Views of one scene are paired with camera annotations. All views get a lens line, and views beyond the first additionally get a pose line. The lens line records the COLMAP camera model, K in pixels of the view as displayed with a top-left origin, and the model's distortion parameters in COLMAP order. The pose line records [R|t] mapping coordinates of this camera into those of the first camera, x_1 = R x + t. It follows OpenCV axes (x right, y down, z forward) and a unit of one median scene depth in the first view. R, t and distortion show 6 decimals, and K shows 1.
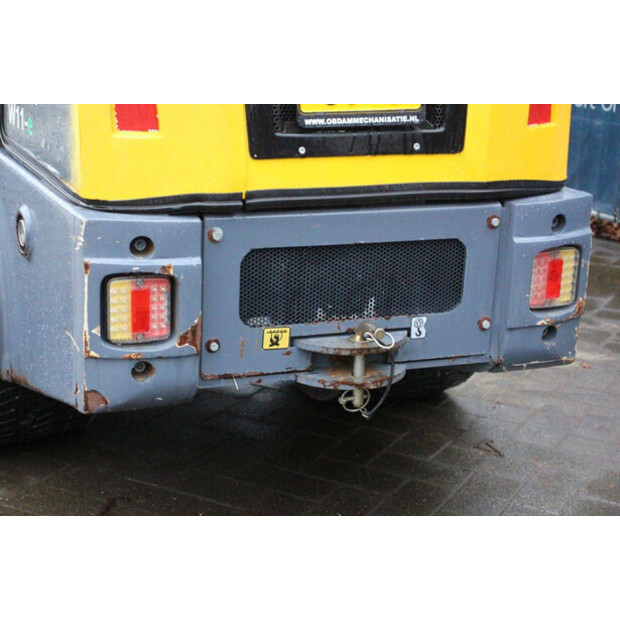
lens RADIAL K [[1321.3, 0, 313.1], [0, 1321.3, 309.0], [0, 0, 1]] dist [0.212310, 0.000000]
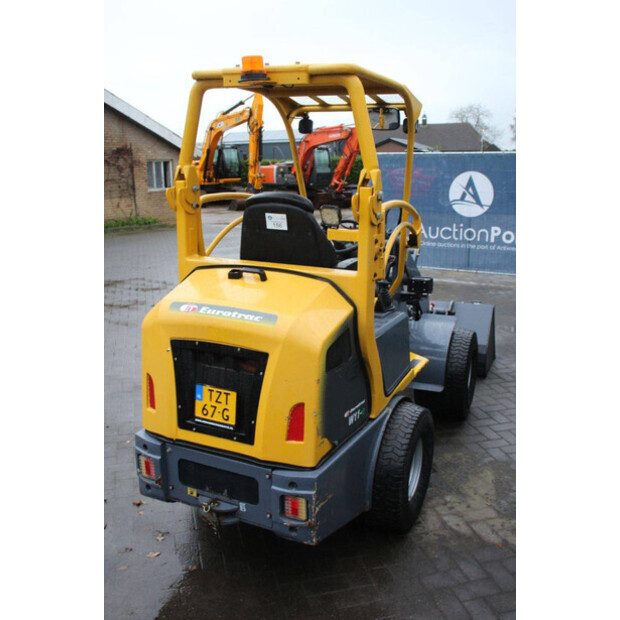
lens RADIAL K [[626.5, 0, 312.3], [0, 626.5, 310.7], [0, 0, 1]] dist [-0.048182, 0.000000]
pose [[0.666707, 0.146644, -0.730751, 1.002928], [-0.187065, 0.981993, 0.026391, -0.417624], [0.721462, 0.119103, 0.682134, 0.268360]]
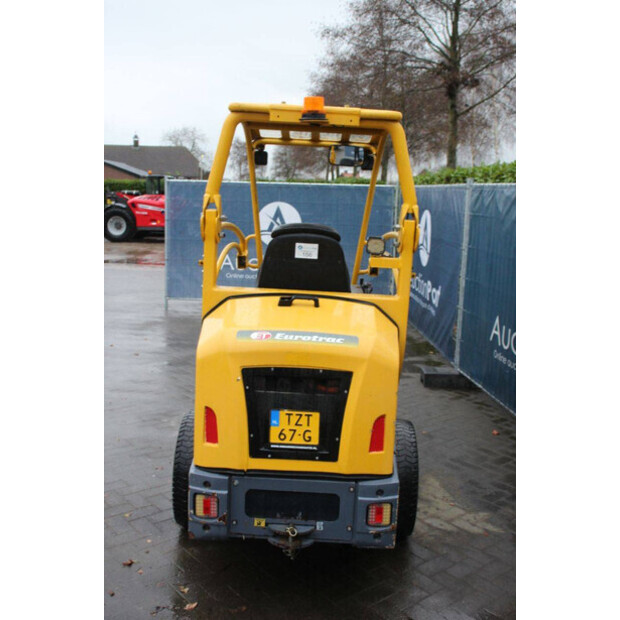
lens RADIAL K [[705.3, 0, 306.7], [0, 705.3, 308.8], [0, 0, 1]] dist [-0.016896, 0.000000]
pose [[0.917731, 0.069302, -0.391110, 0.579553], [-0.118713, 0.987511, -0.103578, -0.265555], [0.379048, 0.141487, 0.914497, -0.315930]]
